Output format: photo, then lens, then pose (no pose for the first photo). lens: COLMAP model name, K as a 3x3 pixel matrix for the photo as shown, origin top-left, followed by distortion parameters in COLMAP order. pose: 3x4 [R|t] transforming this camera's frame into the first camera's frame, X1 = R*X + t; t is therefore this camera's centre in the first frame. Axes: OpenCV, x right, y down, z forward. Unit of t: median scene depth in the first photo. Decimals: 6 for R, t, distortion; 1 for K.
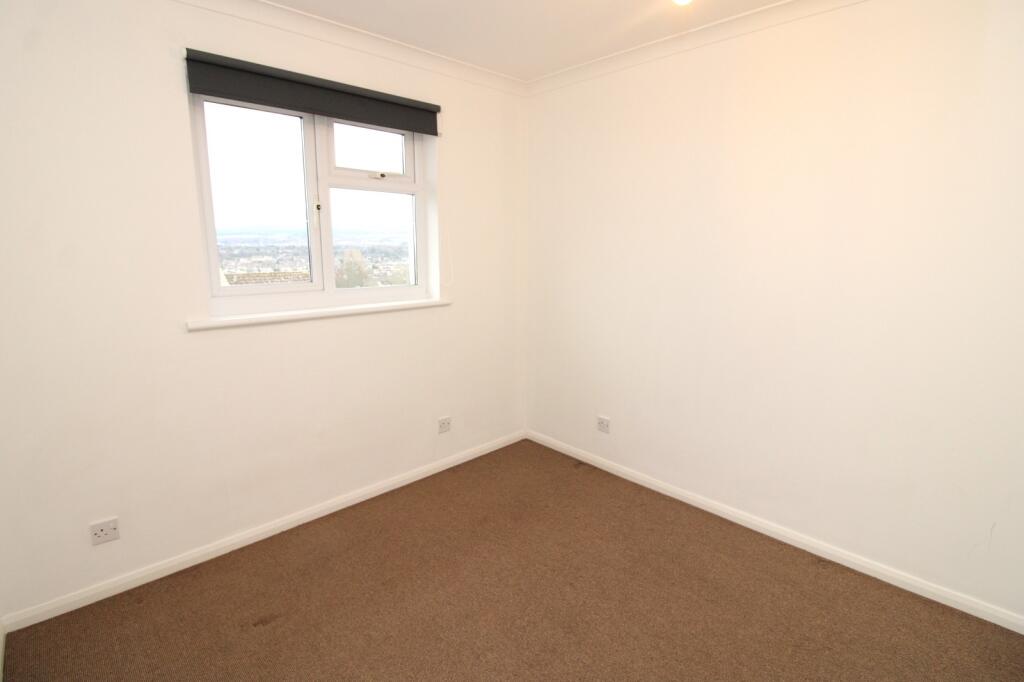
lens RADIAL K [[499.6, 0, 515.4], [0, 499.6, 356.5], [0, 0, 1]] dist [0.001010, -0.000576]
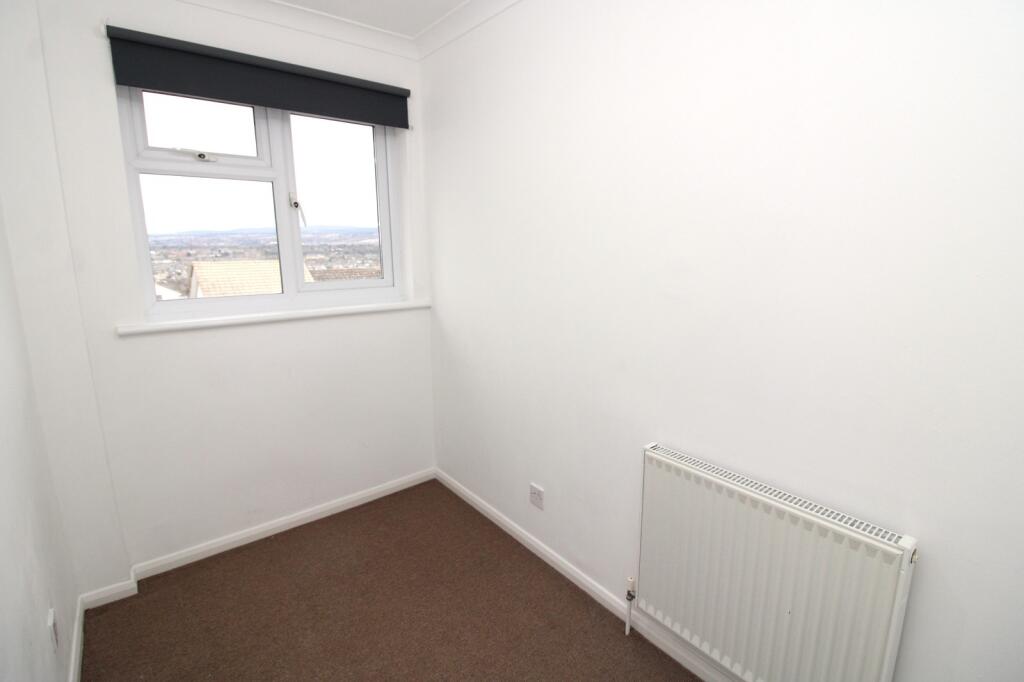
lens RADIAL K [[481.7, 0, 532.5], [0, 481.7, 334.7], [0, 0, 1]] dist [-0.022311, -0.000239]
pose [[0.998212, 0.014691, -0.057948, 0.128287], [-0.016669, 0.999290, -0.033800, -0.027146], [0.057410, 0.034705, 0.997747, 0.122809]]
